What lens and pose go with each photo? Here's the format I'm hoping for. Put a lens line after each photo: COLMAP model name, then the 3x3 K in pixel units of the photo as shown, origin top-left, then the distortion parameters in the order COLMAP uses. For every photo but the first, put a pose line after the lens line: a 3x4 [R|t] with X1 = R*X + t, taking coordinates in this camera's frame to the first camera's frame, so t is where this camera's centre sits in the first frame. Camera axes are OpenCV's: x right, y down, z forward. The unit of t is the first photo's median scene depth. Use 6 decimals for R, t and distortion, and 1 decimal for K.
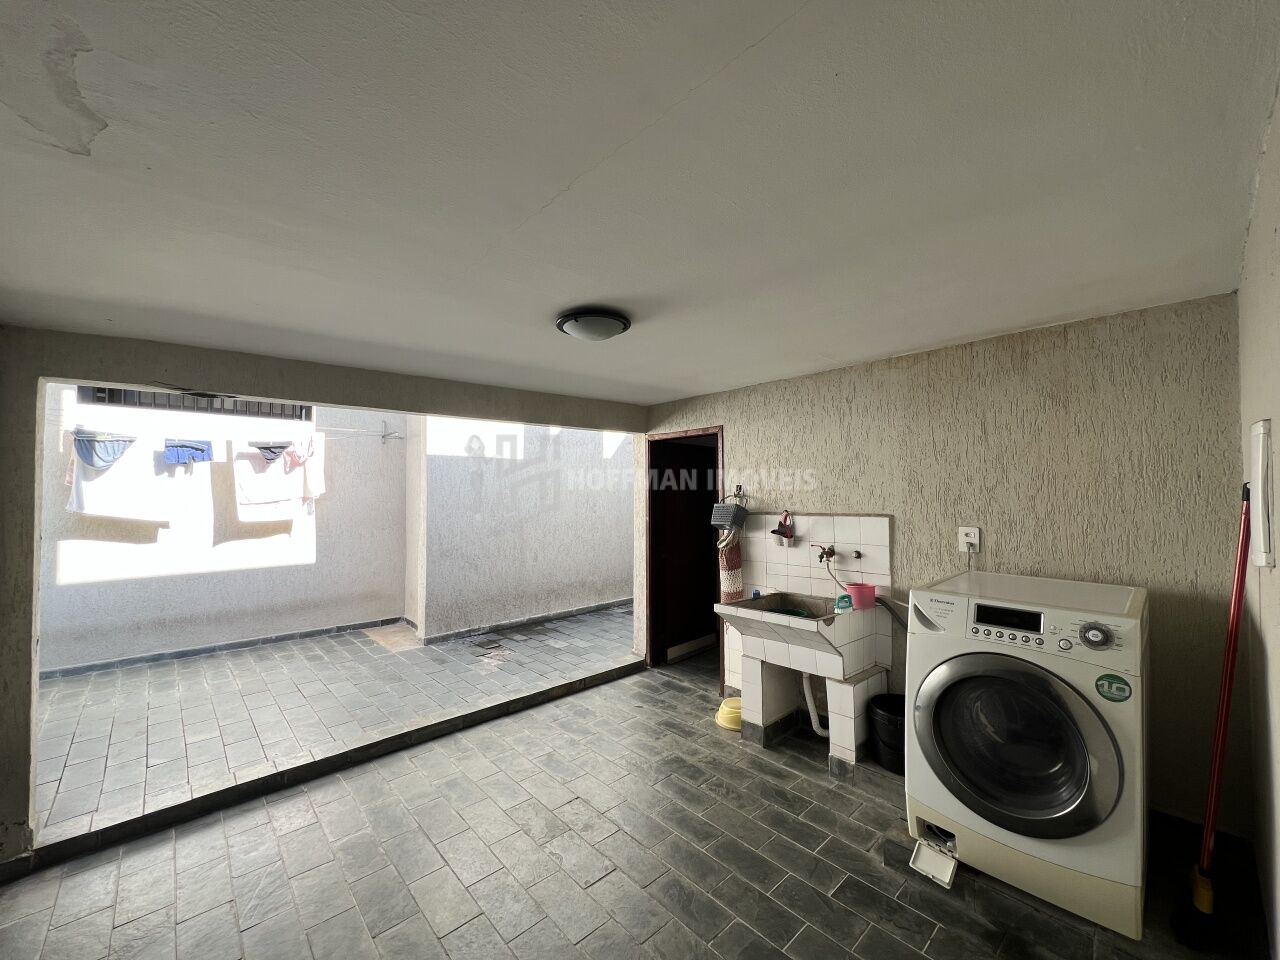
lens RADIAL K [[512.6, 0, 640.3], [0, 512.6, 482.6], [0, 0, 1]] dist [-0.000626, 0.000613]
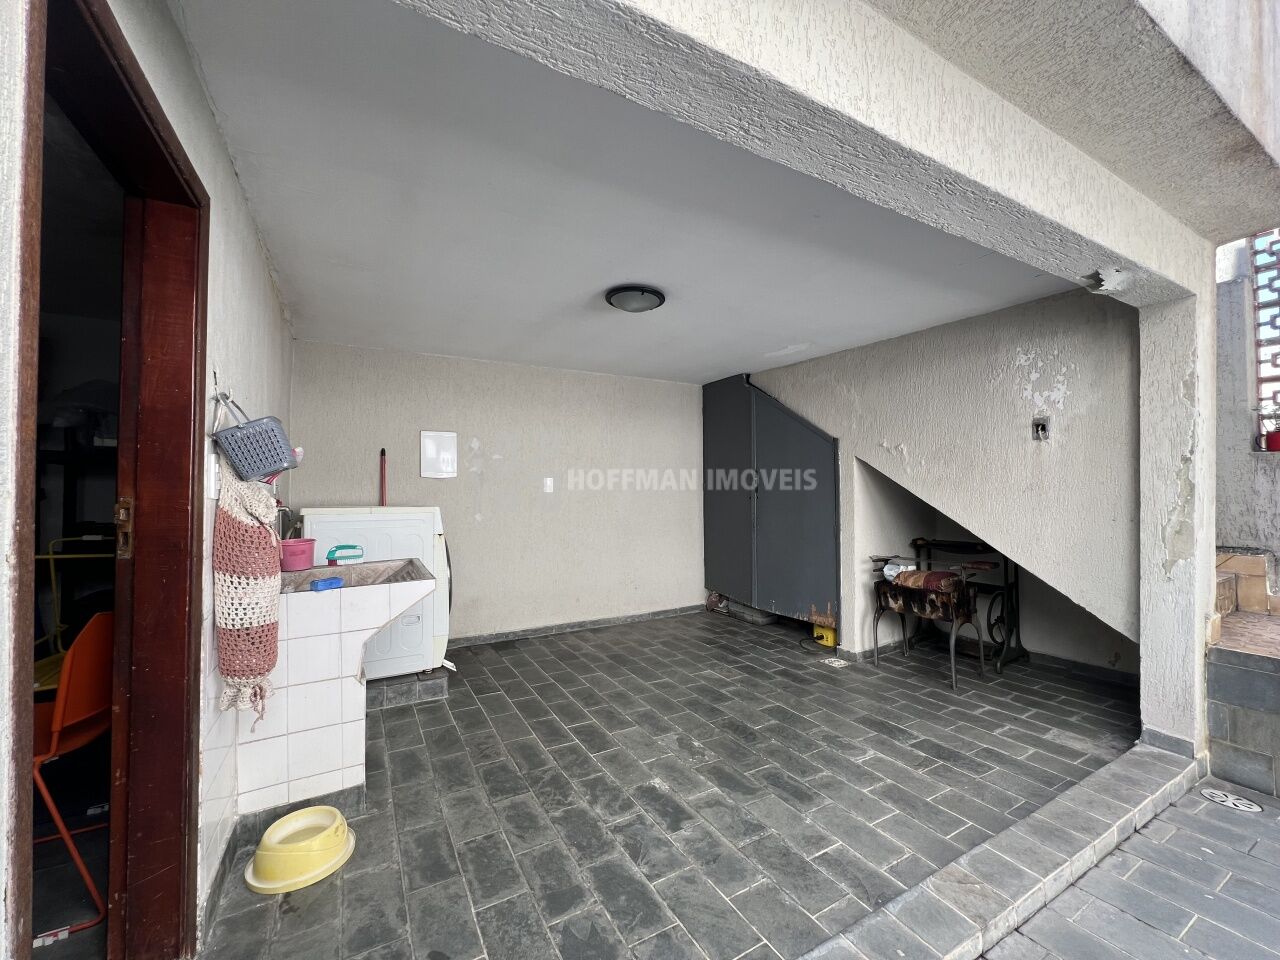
lens RADIAL K [[512.6, 0, 640.3], [0, 512.6, 482.6], [0, 0, 1]] dist [-0.000626, 0.000613]
pose [[-0.971726, 0.009583, 0.235917, -0.309294], [0.001815, 0.999450, -0.033122, 0.144507], [-0.236104, -0.031757, -0.971209, 1.760727]]
